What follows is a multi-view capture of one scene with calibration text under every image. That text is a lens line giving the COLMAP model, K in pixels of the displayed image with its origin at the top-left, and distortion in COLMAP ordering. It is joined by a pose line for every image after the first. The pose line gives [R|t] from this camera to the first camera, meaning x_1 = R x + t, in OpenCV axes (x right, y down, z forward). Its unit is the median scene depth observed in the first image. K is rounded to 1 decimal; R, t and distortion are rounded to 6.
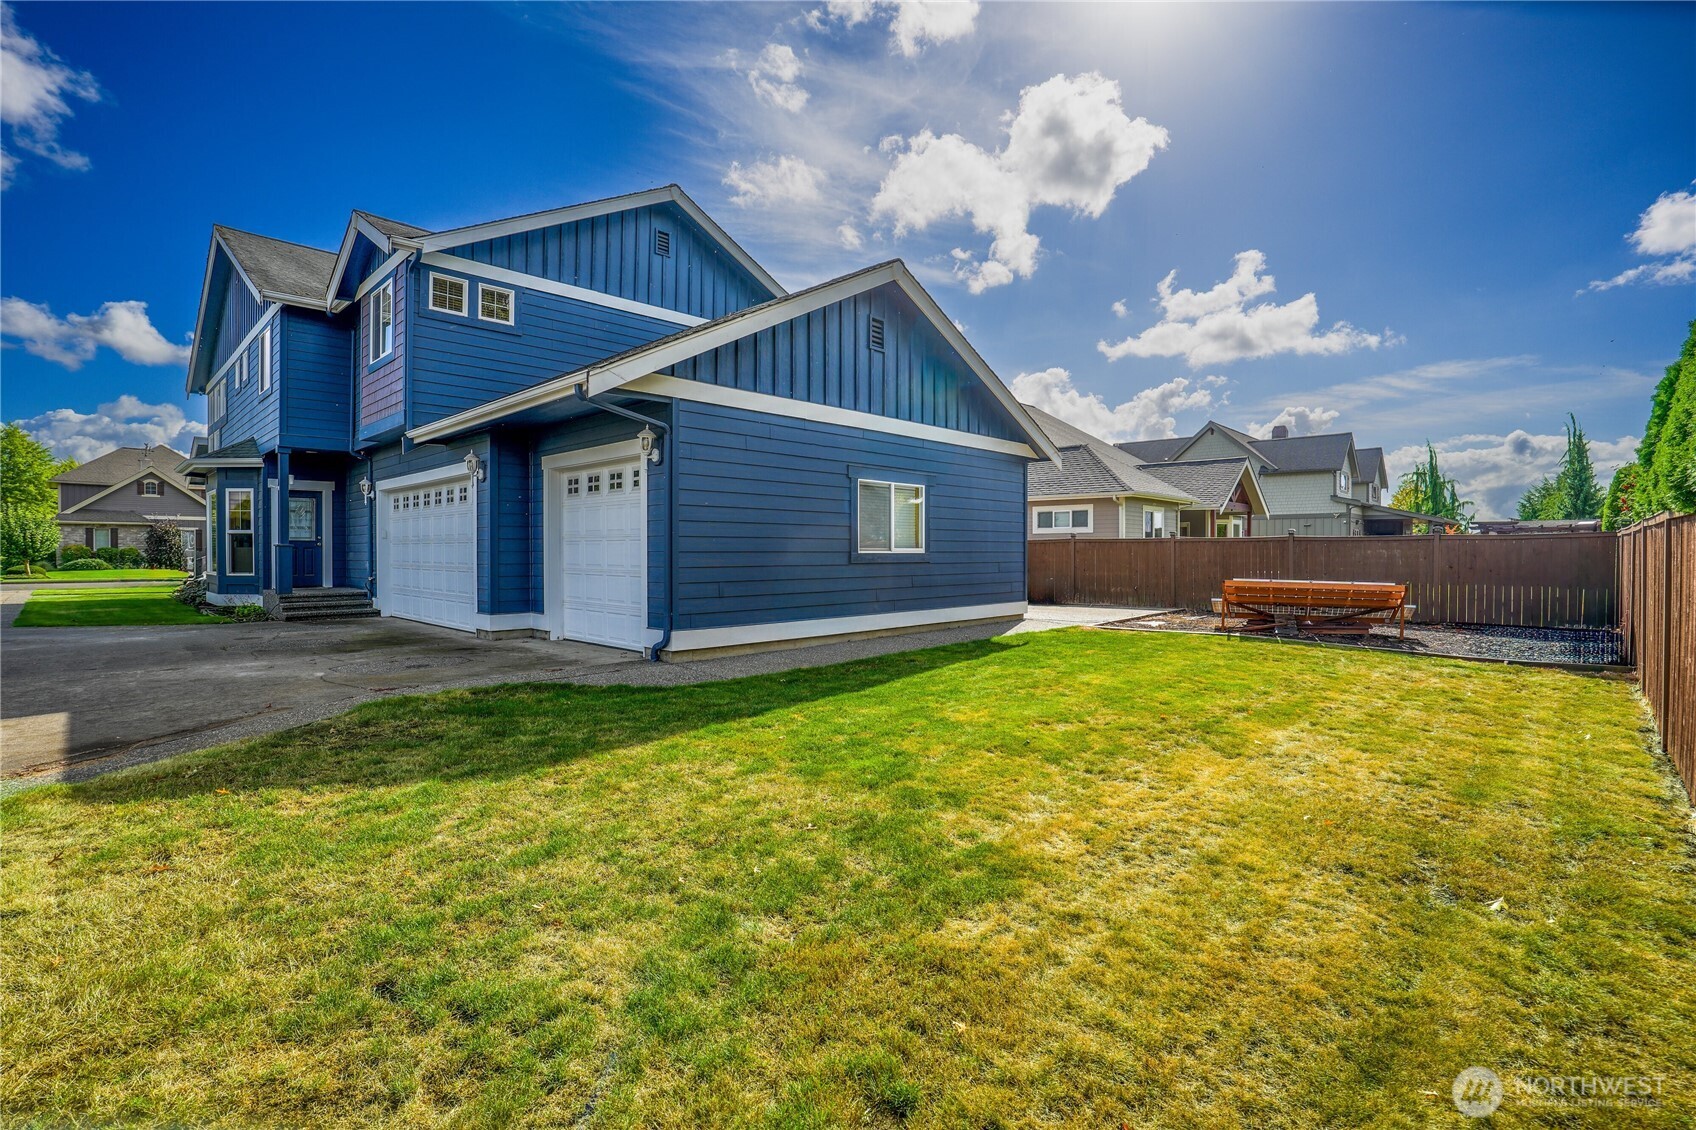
lens RADIAL K [[781.8, 0, 854.3], [0, 781.8, 551.7], [0, 0, 1]] dist [-0.065933, 0.020023]
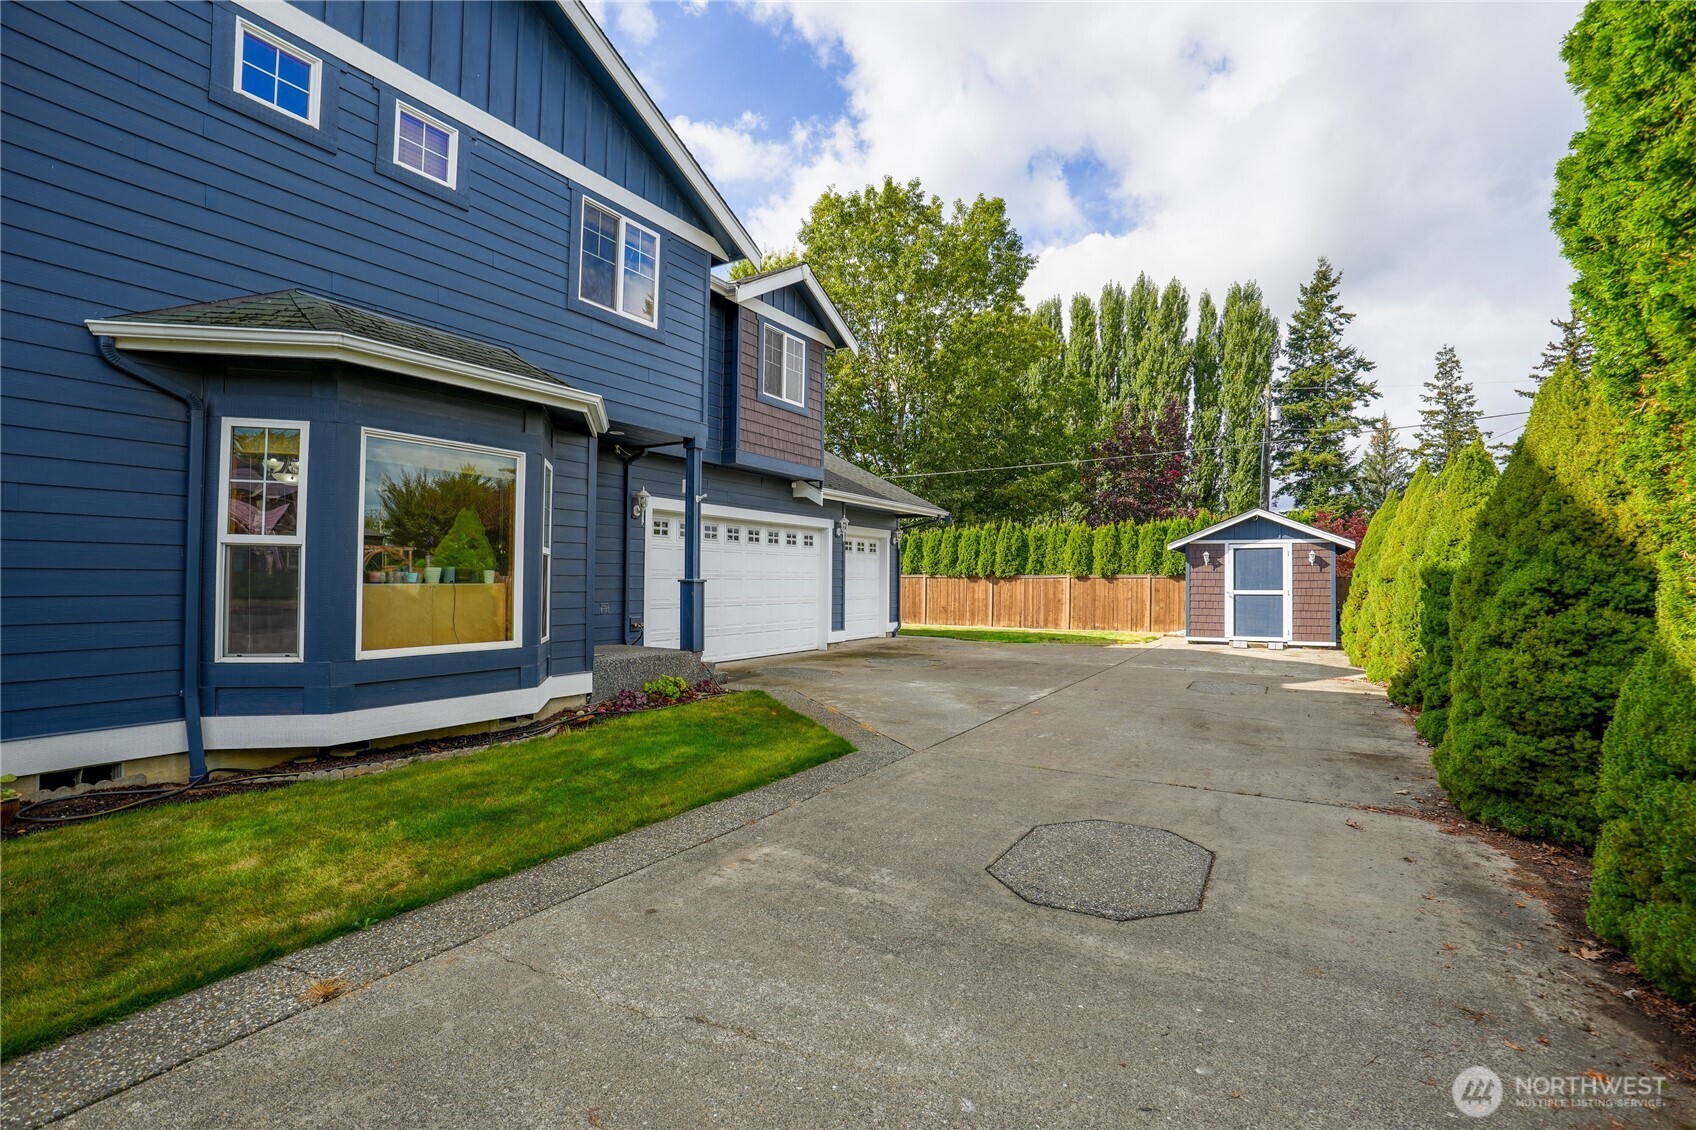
lens RADIAL K [[781.8, 0, 849.3], [0, 781.8, 557.2], [0, 0, 1]] dist [-0.065933, 0.020023]
pose [[-0.213771, 0.027089, 0.976508, -1.389012], [-0.005882, 0.999562, -0.029016, -0.009456], [-0.976866, -0.011946, -0.213518, 0.938843]]
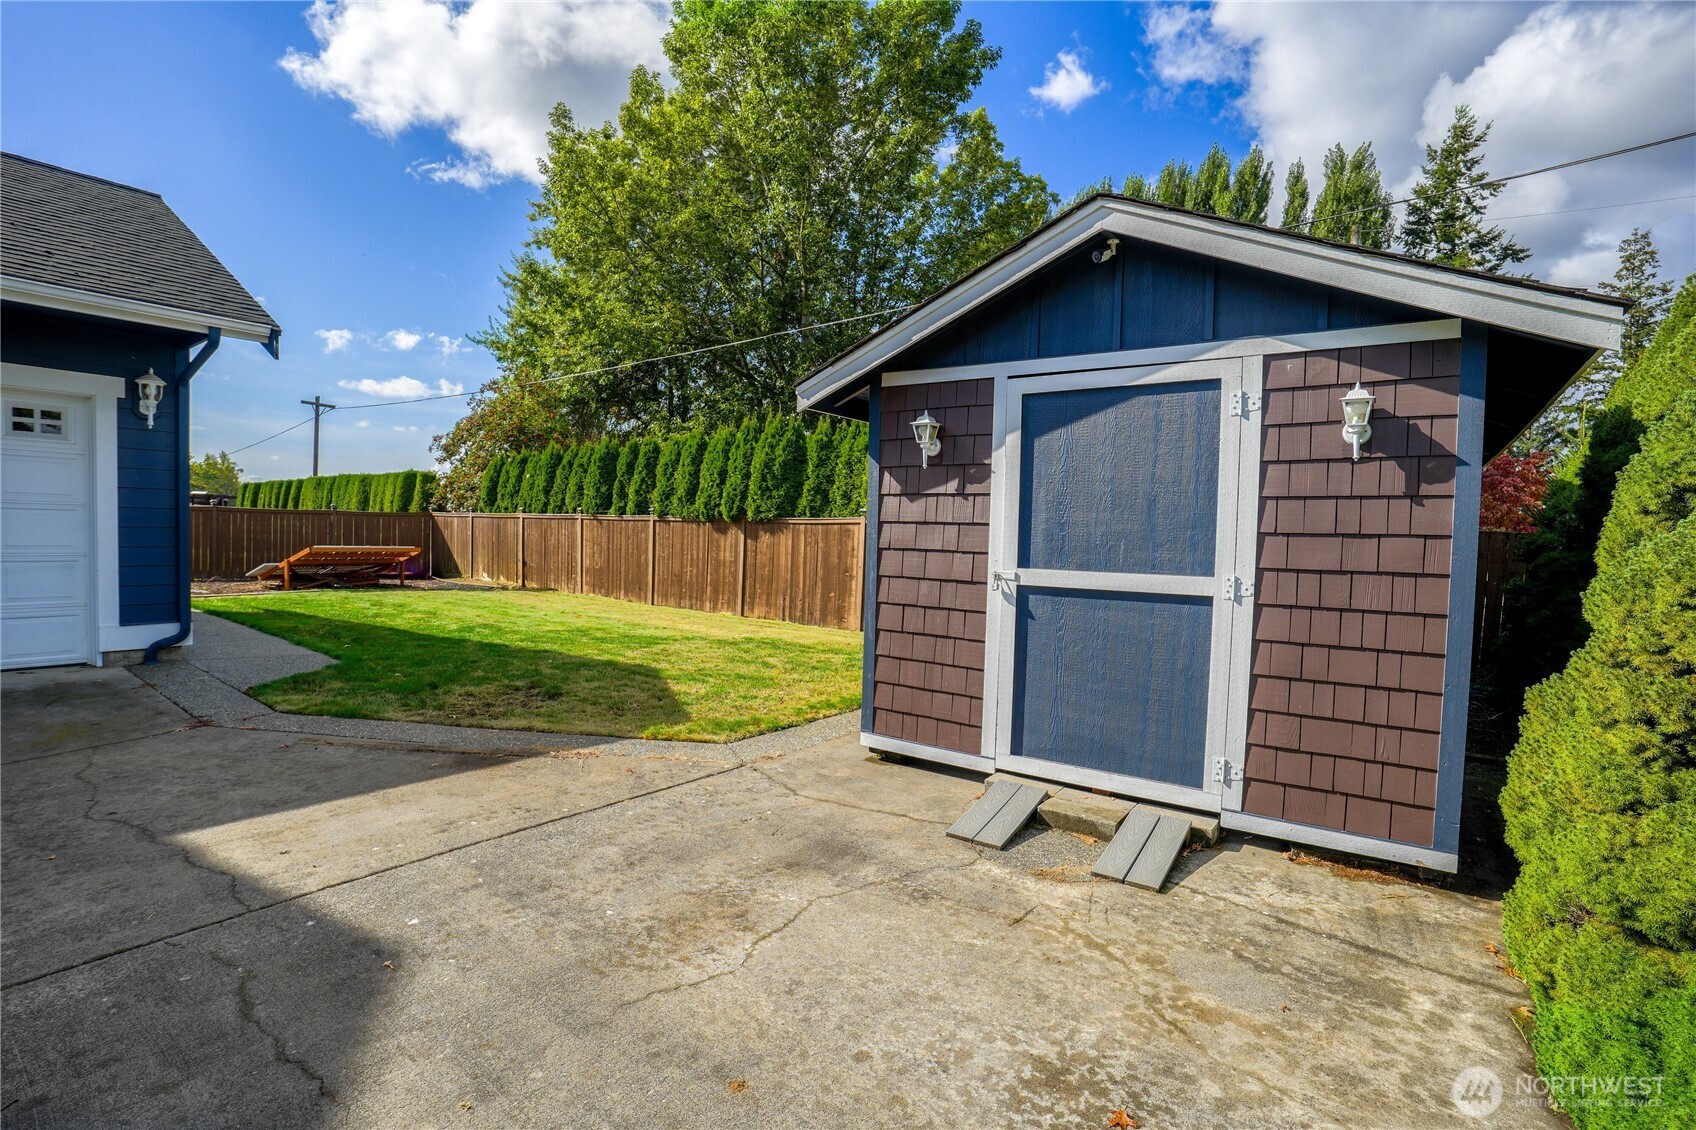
lens RADIAL K [[781.8, 0, 843.3], [0, 781.8, 560.8], [0, 0, 1]] dist [-0.065933, 0.020023]
pose [[-0.103432, -0.041120, 0.993786, -0.659342], [-0.026416, 0.998906, 0.038582, -0.009134], [-0.994286, -0.022261, -0.104405, 0.221617]]
